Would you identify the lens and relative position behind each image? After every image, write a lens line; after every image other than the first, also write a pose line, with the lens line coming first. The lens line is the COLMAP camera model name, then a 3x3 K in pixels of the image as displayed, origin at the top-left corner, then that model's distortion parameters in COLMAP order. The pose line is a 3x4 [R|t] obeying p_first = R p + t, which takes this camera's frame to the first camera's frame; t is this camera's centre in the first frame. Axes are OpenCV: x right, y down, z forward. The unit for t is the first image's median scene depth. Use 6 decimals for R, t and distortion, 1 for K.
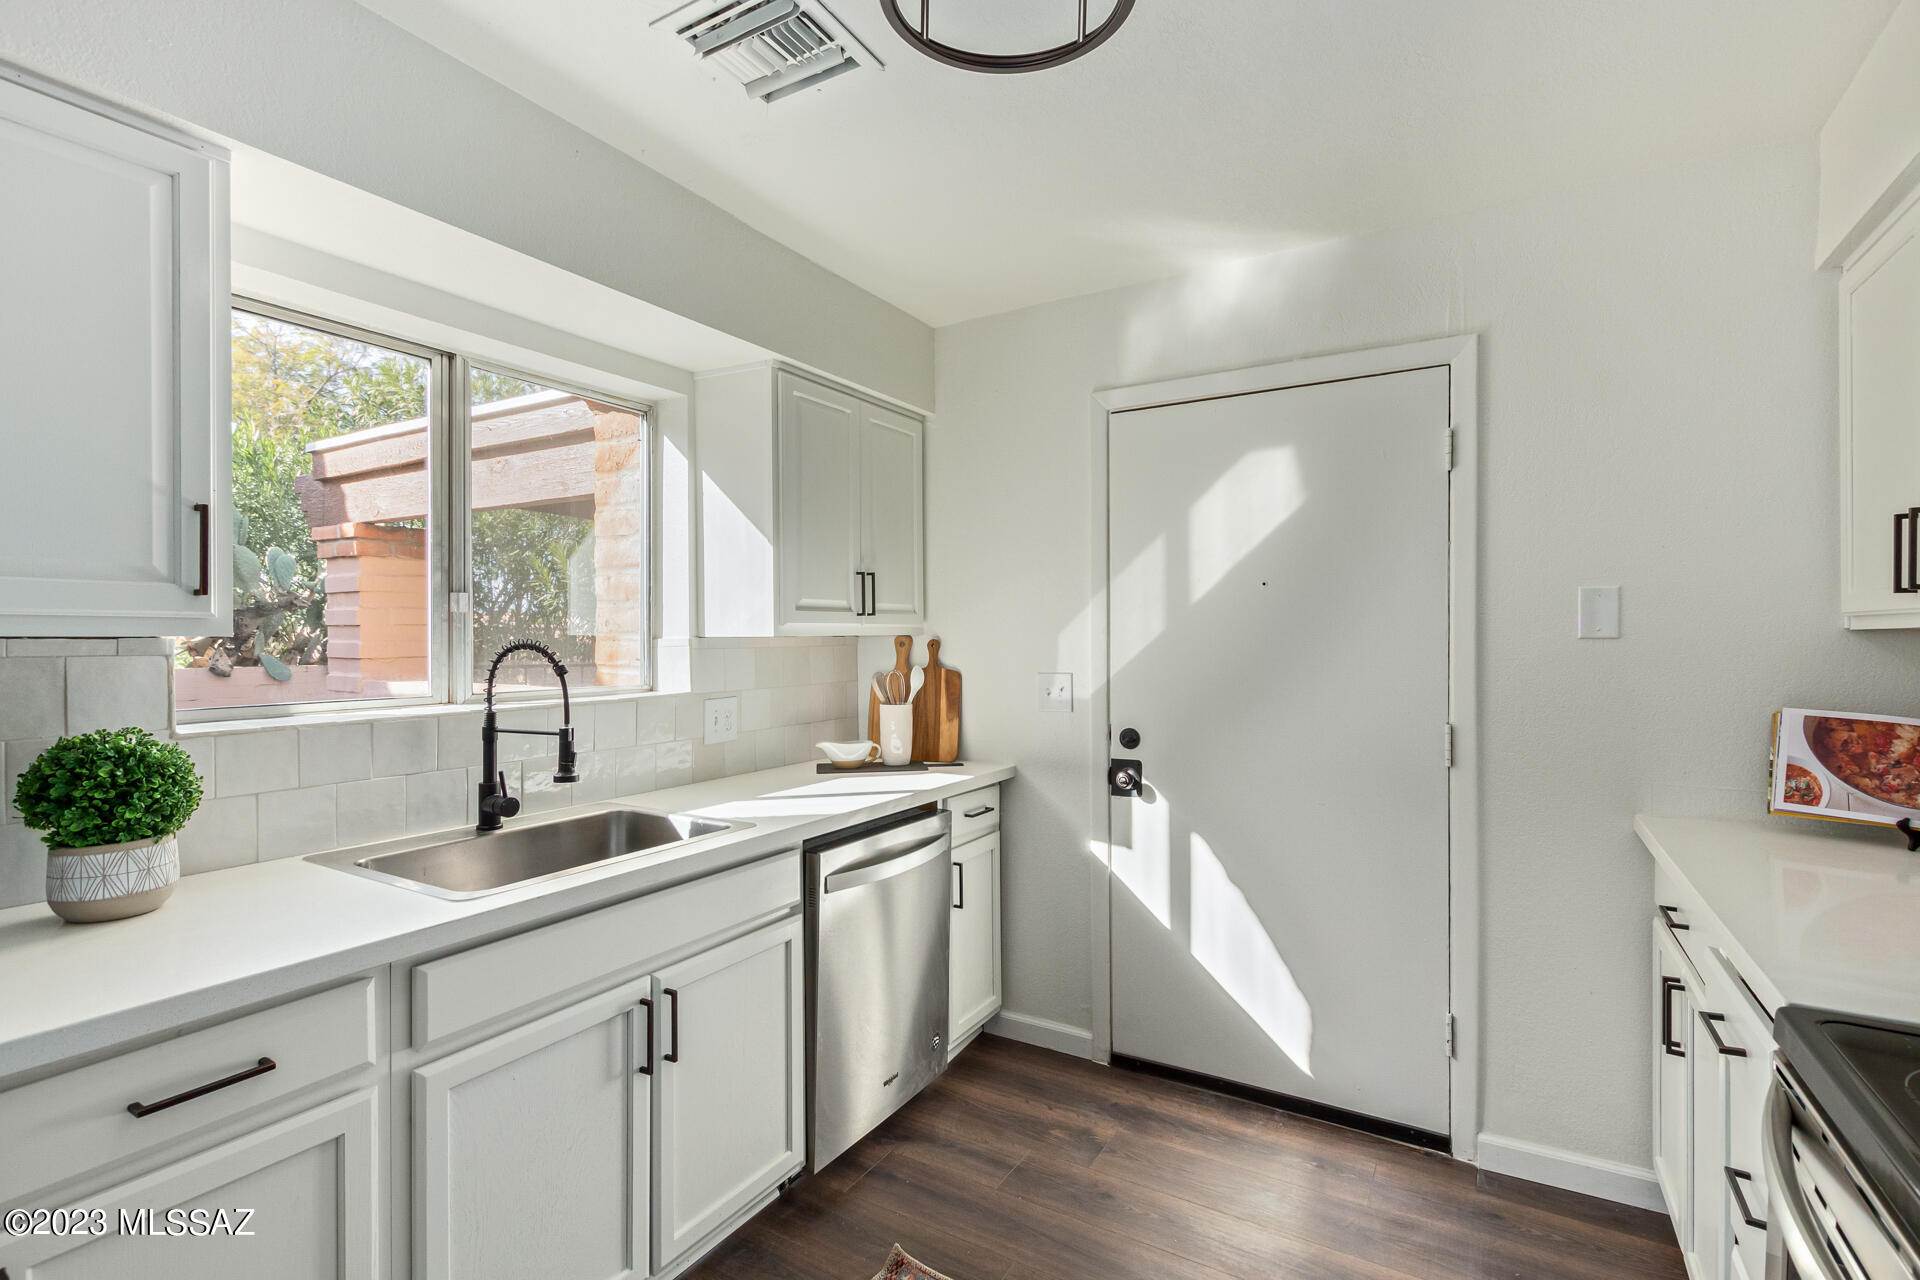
lens RADIAL K [[879.8, 0, 956.6], [0, 879.8, 643.2], [0, 0, 1]] dist [0.001916, -0.001806]
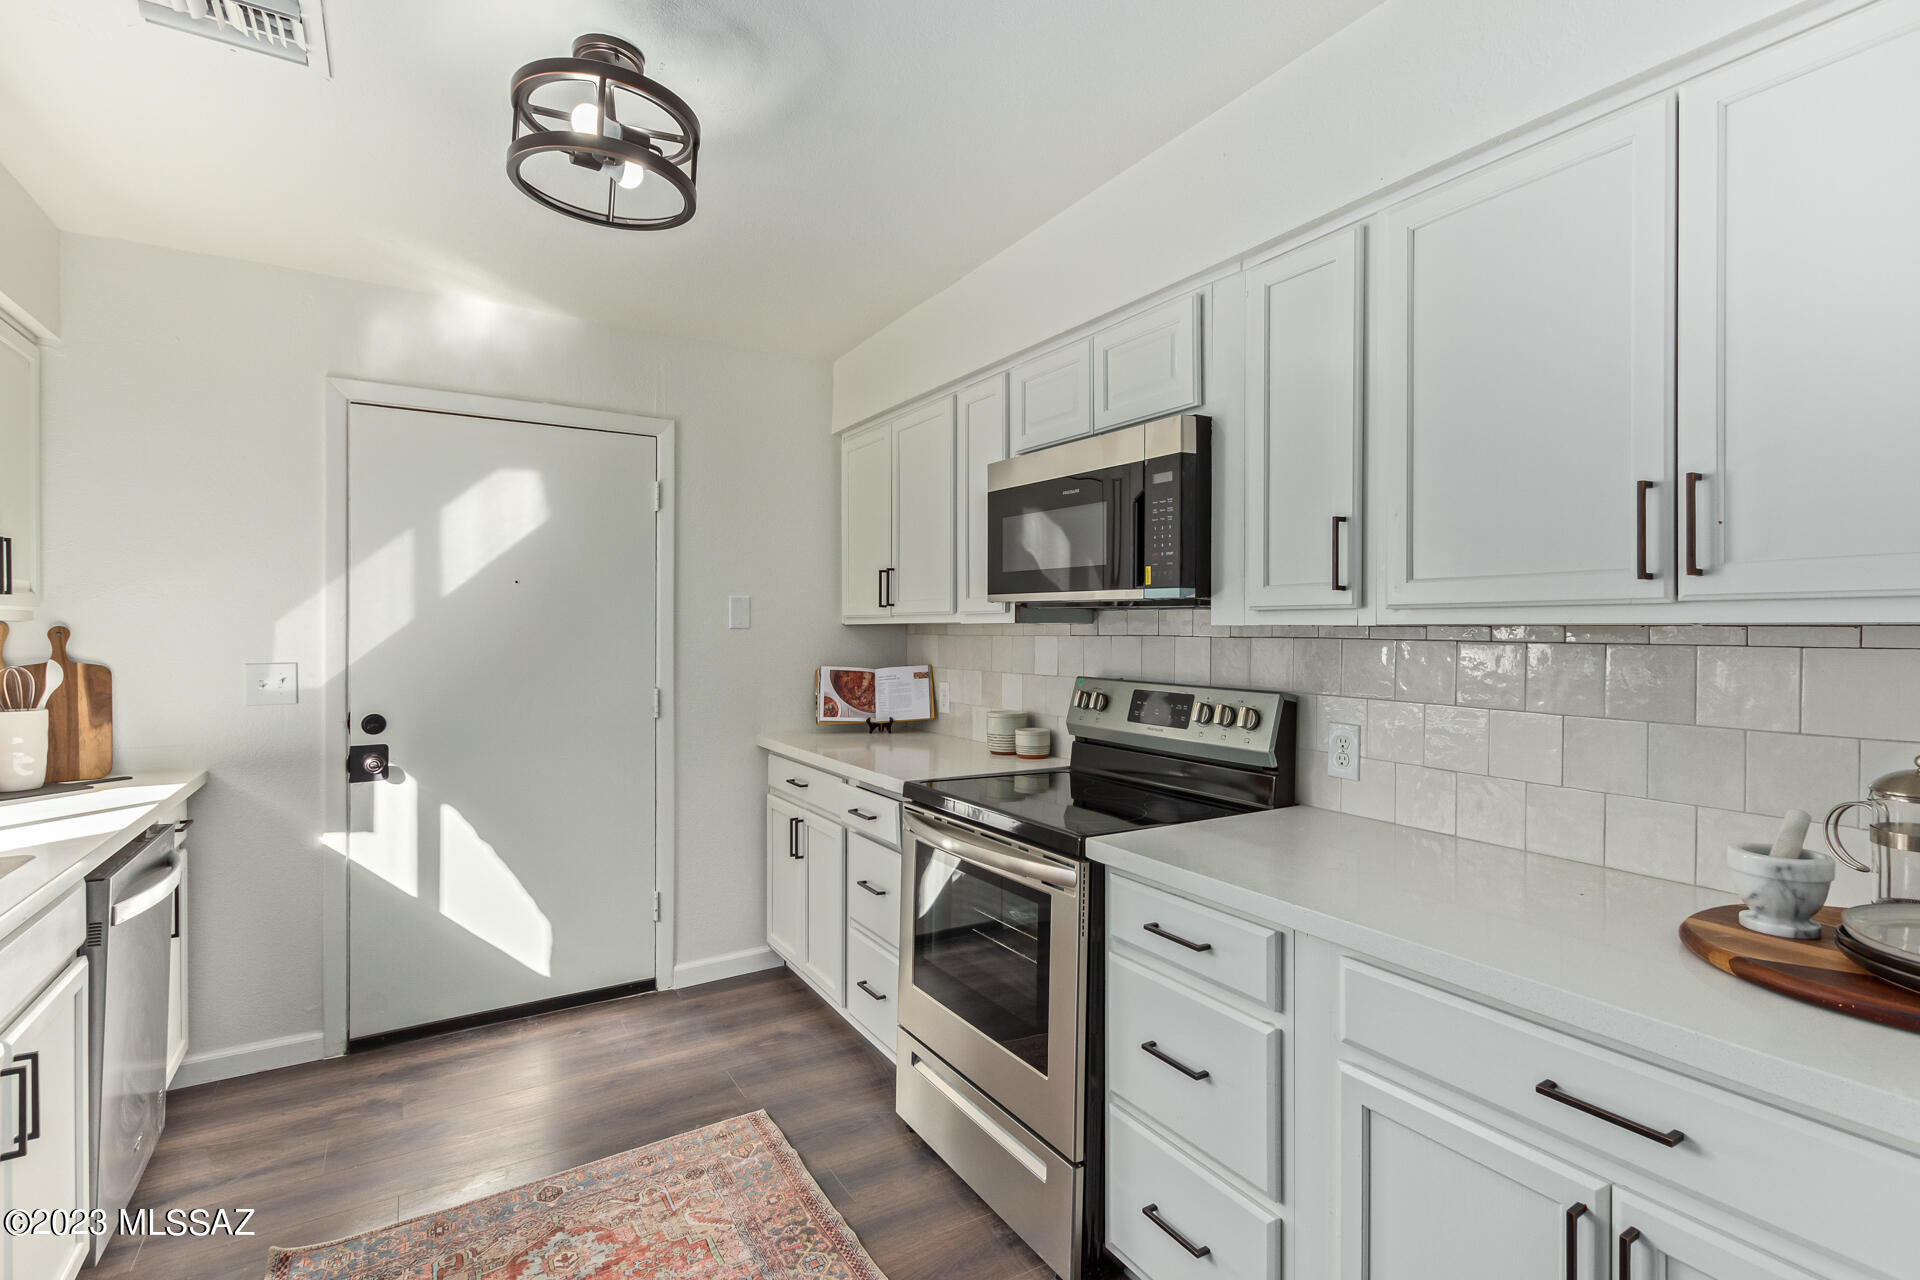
lens RADIAL K [[879.8, 0, 966.5], [0, 879.8, 635.9], [0, 0, 1]] dist [0.001916, -0.001806]
pose [[0.458152, 0.000312, 0.888874, -0.420933], [0.002846, 0.999994, -0.001818, 0.009575], [-0.888870, 0.003362, 0.458148, -0.090557]]
